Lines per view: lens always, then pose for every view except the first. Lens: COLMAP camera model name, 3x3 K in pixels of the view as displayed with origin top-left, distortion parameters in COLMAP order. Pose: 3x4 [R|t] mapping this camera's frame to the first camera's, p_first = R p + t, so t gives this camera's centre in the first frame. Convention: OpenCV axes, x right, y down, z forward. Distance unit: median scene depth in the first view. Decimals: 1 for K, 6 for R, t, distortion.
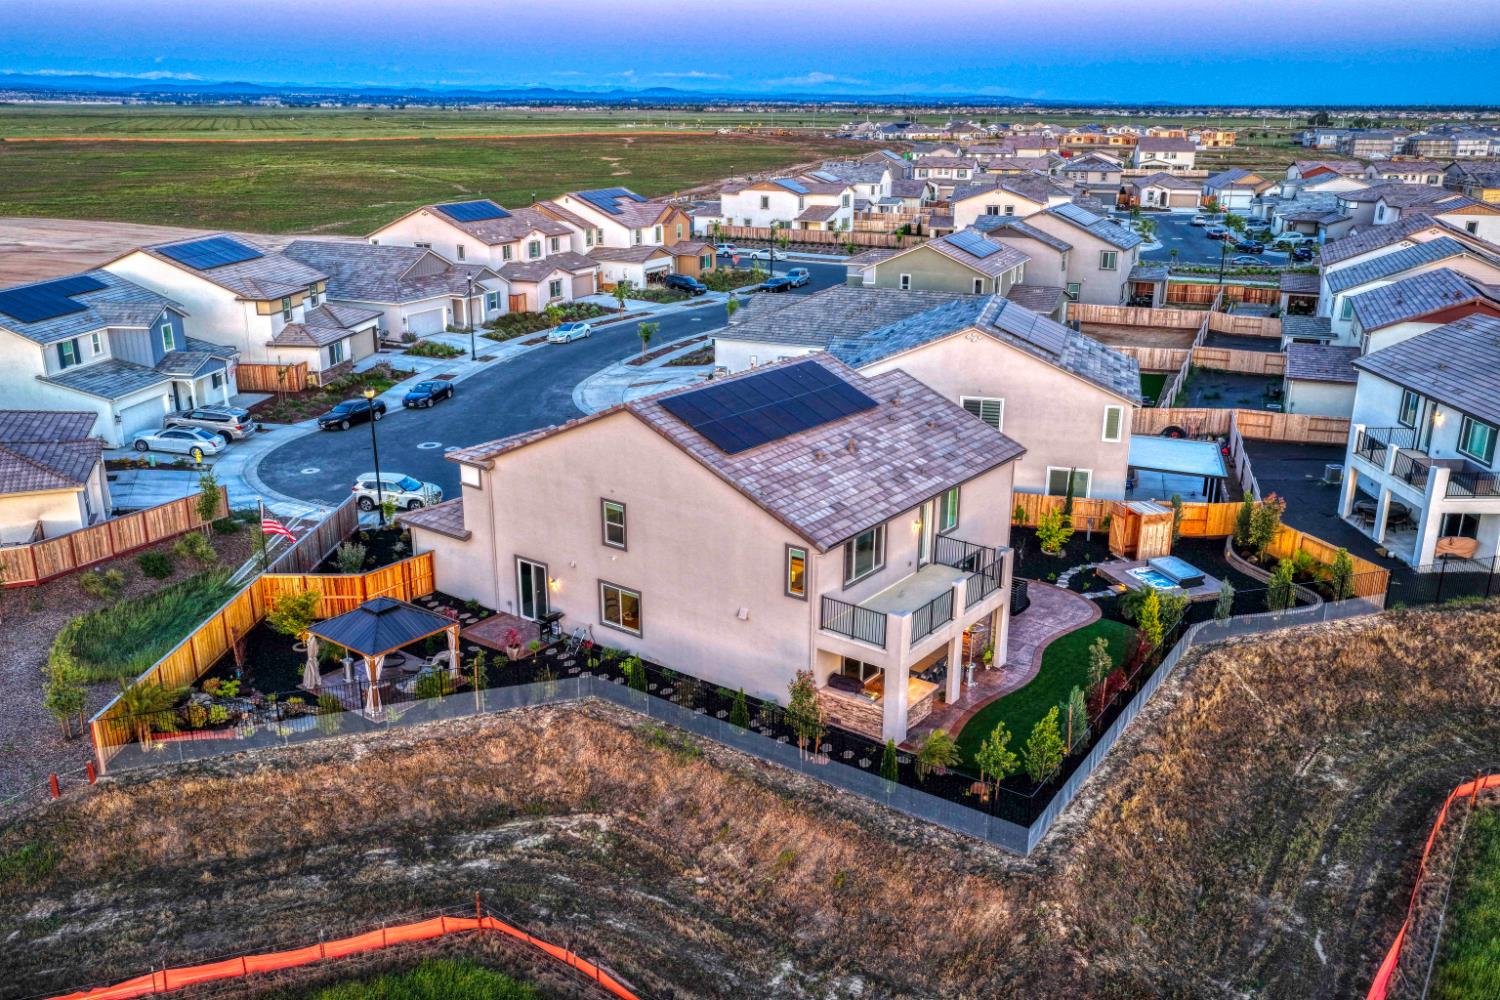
lens RADIAL K [[1244.3, 0, 745.5], [0, 1244.3, 504.6], [0, 0, 1]] dist [-0.011553, 0.035472]
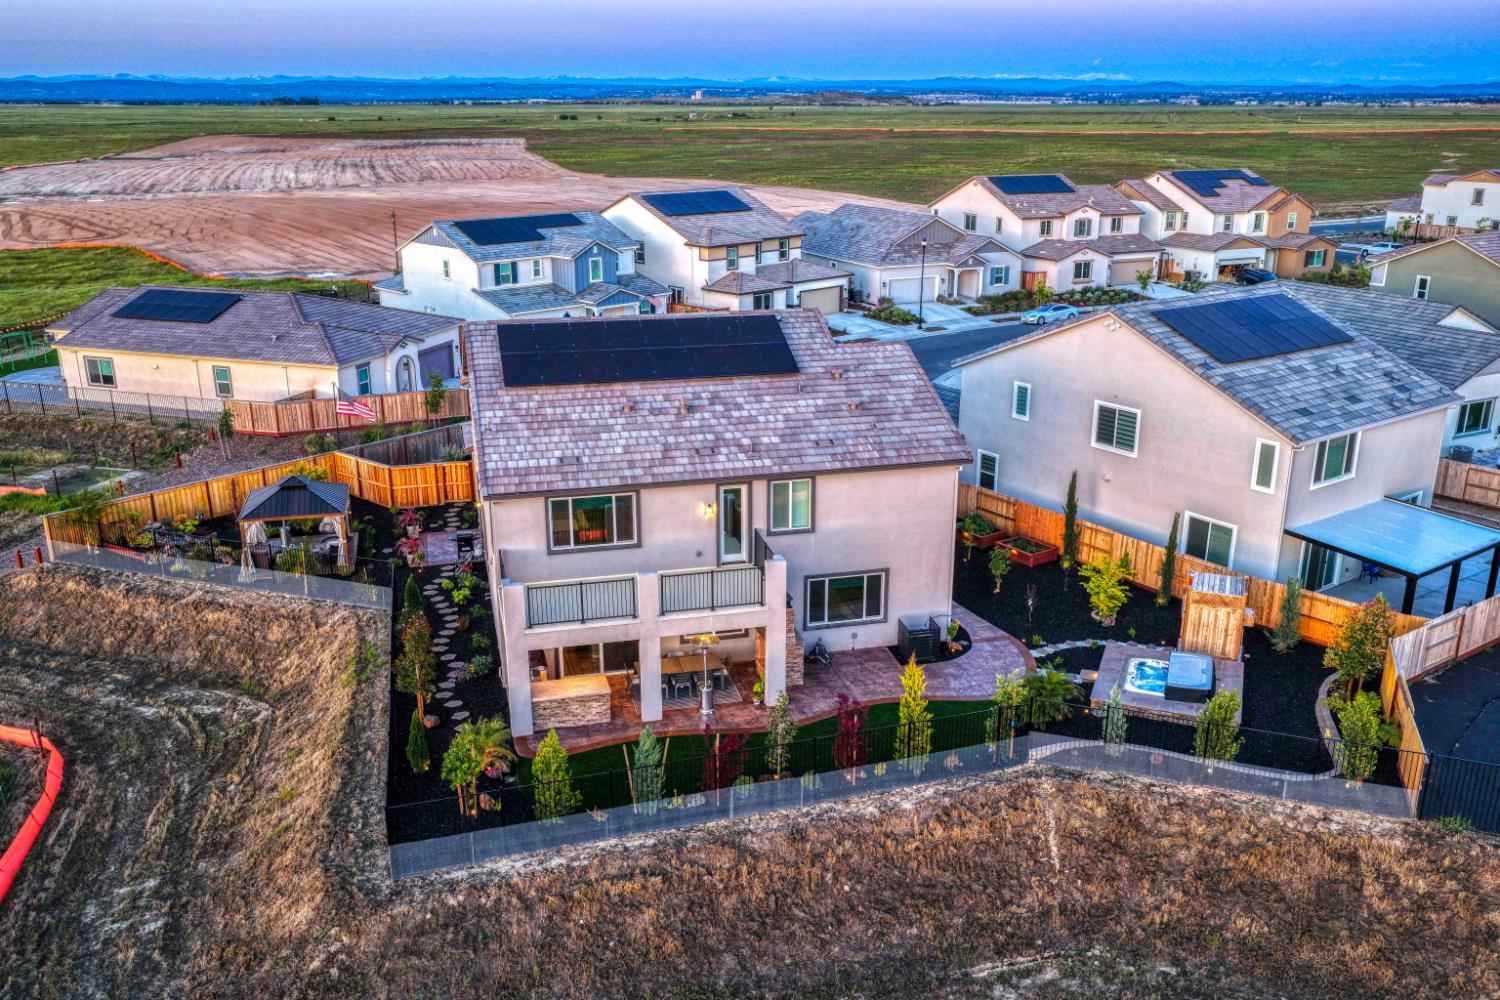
lens RADIAL K [[1244.3, 0, 749.1], [0, 1244.3, 497.8], [0, 0, 1]] dist [-0.011553, 0.035472]
pose [[0.779581, 0.186505, -0.597888, 0.237583], [-0.188935, 0.980191, 0.059409, -0.016417], [0.597124, 0.066648, 0.799375, 0.128404]]
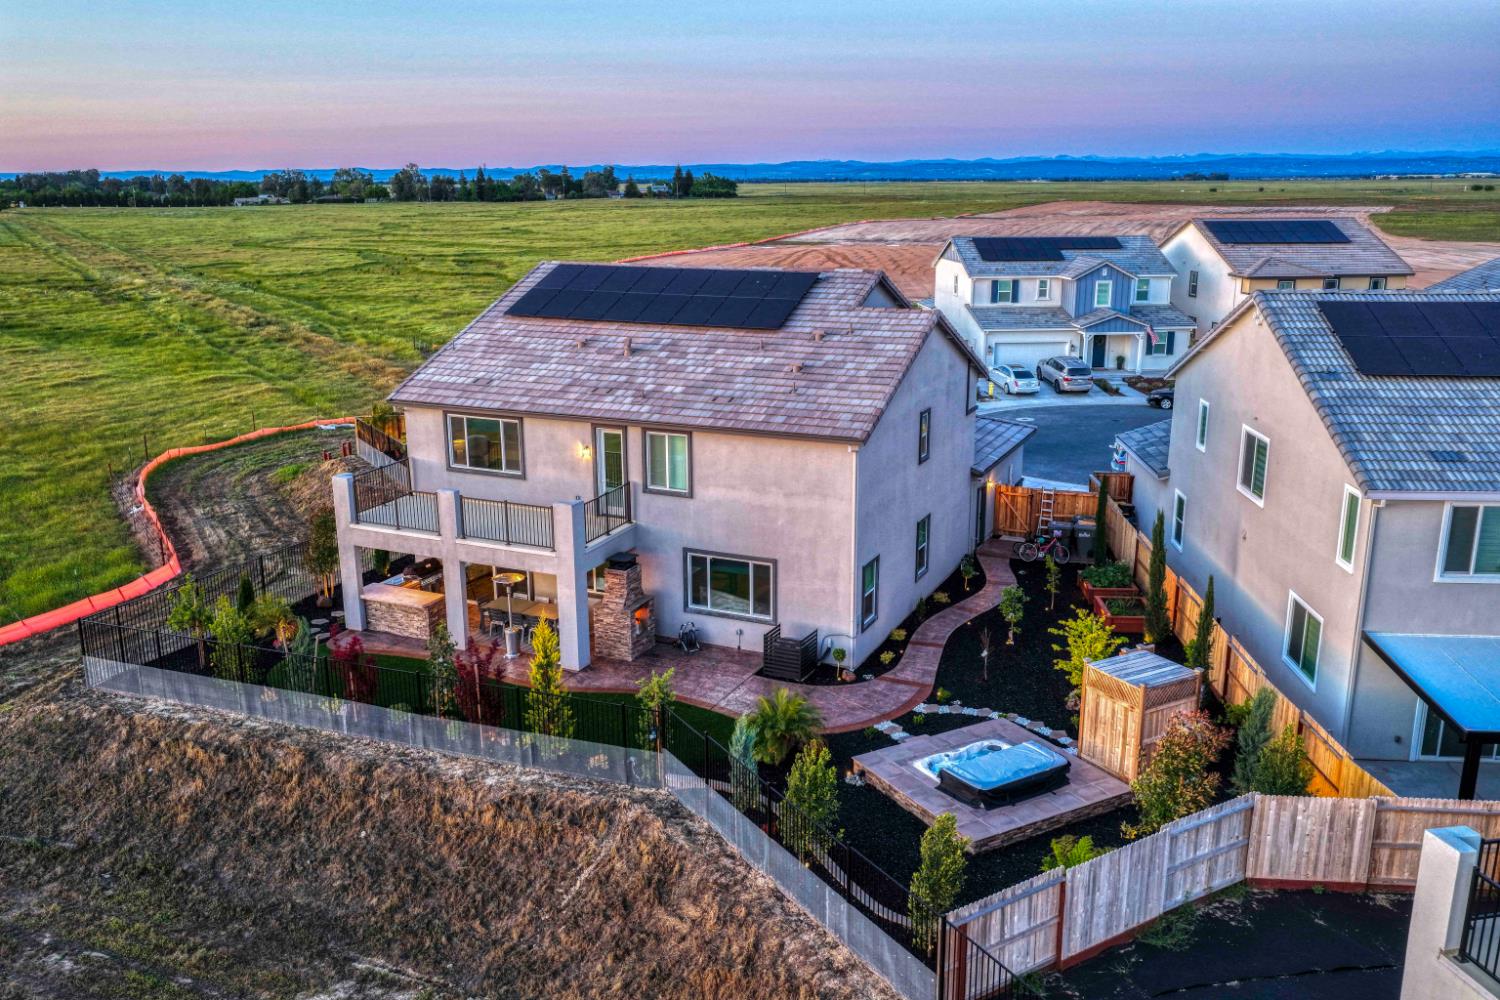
lens RADIAL K [[1244.3, 0, 749.1], [0, 1244.3, 501.1], [0, 0, 1]] dist [-0.011553, 0.035472]
pose [[0.210325, 0.239830, -0.947758, 0.325957], [-0.295233, 0.939763, 0.172289, -0.042385], [0.931988, 0.243573, 0.268461, 0.325883]]
